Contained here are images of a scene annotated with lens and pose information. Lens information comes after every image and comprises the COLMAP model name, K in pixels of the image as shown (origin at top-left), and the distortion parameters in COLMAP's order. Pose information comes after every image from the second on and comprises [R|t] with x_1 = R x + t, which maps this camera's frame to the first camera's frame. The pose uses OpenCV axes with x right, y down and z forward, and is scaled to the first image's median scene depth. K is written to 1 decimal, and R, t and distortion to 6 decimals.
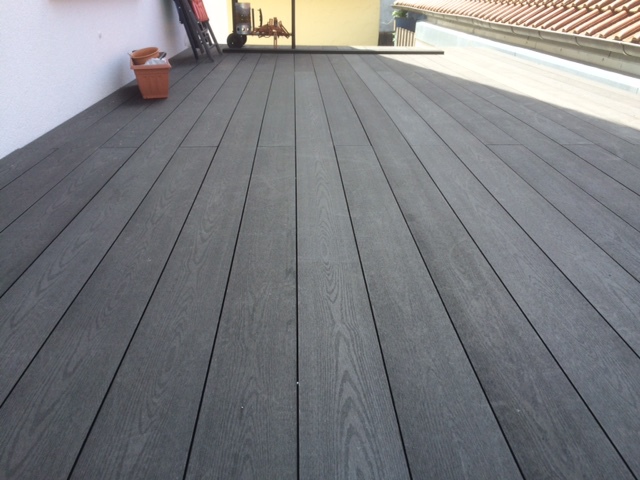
lens RADIAL K [[549.8, 0, 328.2], [0, 549.8, 235.4], [0, 0, 1]] dist [0.089182, -0.111770]
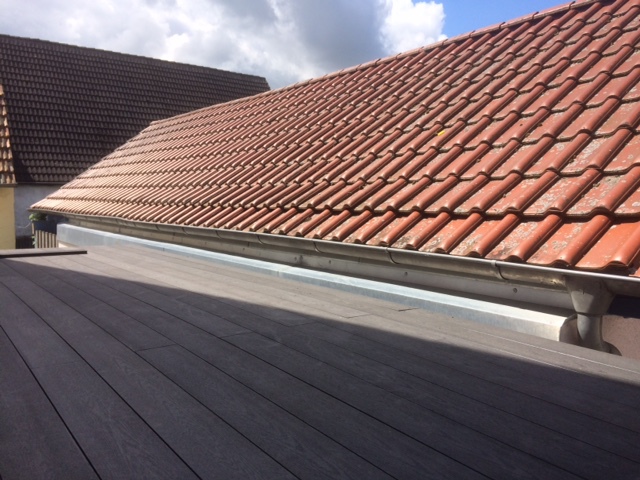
lens RADIAL K [[549.8, 0, 321.4], [0, 549.8, 241.3], [0, 0, 1]] dist [0.089182, -0.111770]
pose [[0.835729, -0.054353, 0.546445, 0.058703], [0.229622, 0.938507, -0.257833, -0.031756], [-0.498829, 0.340954, 0.796819, 0.116755]]
